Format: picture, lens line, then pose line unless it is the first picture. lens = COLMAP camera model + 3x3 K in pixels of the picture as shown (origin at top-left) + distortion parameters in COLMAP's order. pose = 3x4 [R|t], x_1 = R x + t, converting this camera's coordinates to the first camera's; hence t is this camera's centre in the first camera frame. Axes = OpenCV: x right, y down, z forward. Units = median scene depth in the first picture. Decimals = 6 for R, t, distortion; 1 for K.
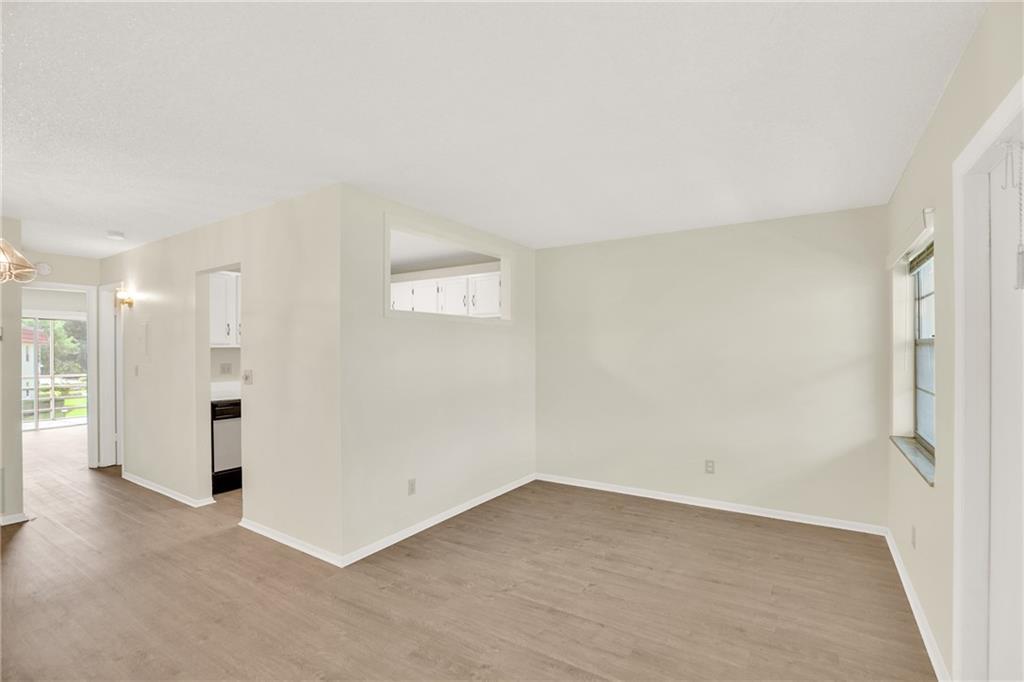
lens RADIAL K [[470.1, 0, 514.3], [0, 470.1, 345.9], [0, 0, 1]] dist [-0.005839, -0.000536]
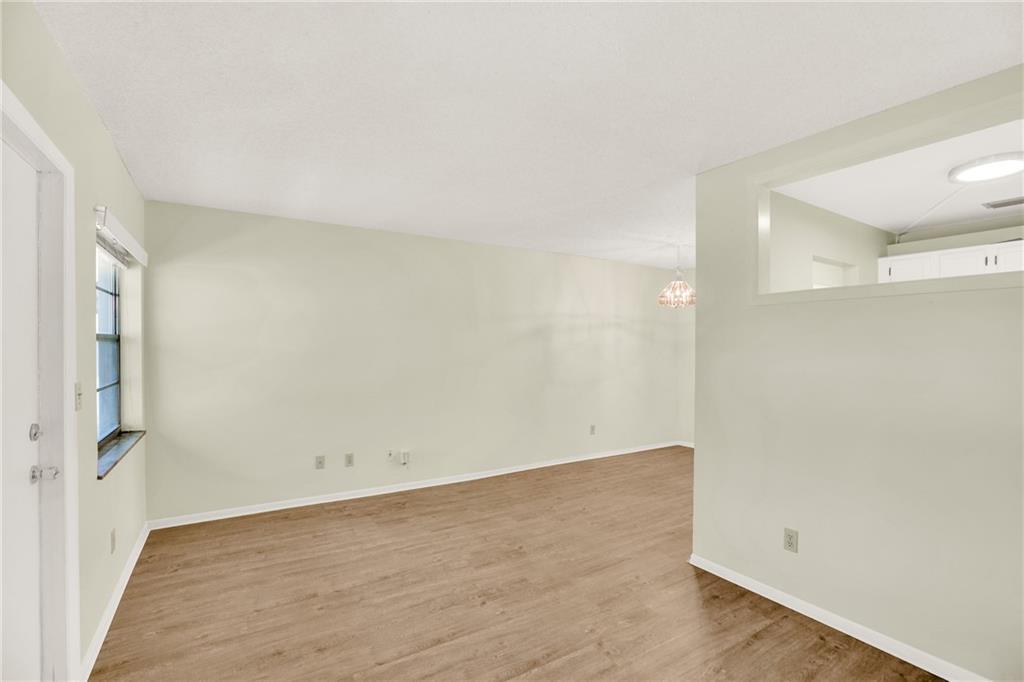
lens RADIAL K [[470.1, 0, 514.6], [0, 470.1, 347.3], [0, 0, 1]] dist [-0.005839, -0.000536]
pose [[-0.422416, -0.002645, -0.906398, 0.650028], [0.004397, 0.999978, -0.004967, 0.020973], [0.906391, -0.006084, -0.422395, 1.032485]]
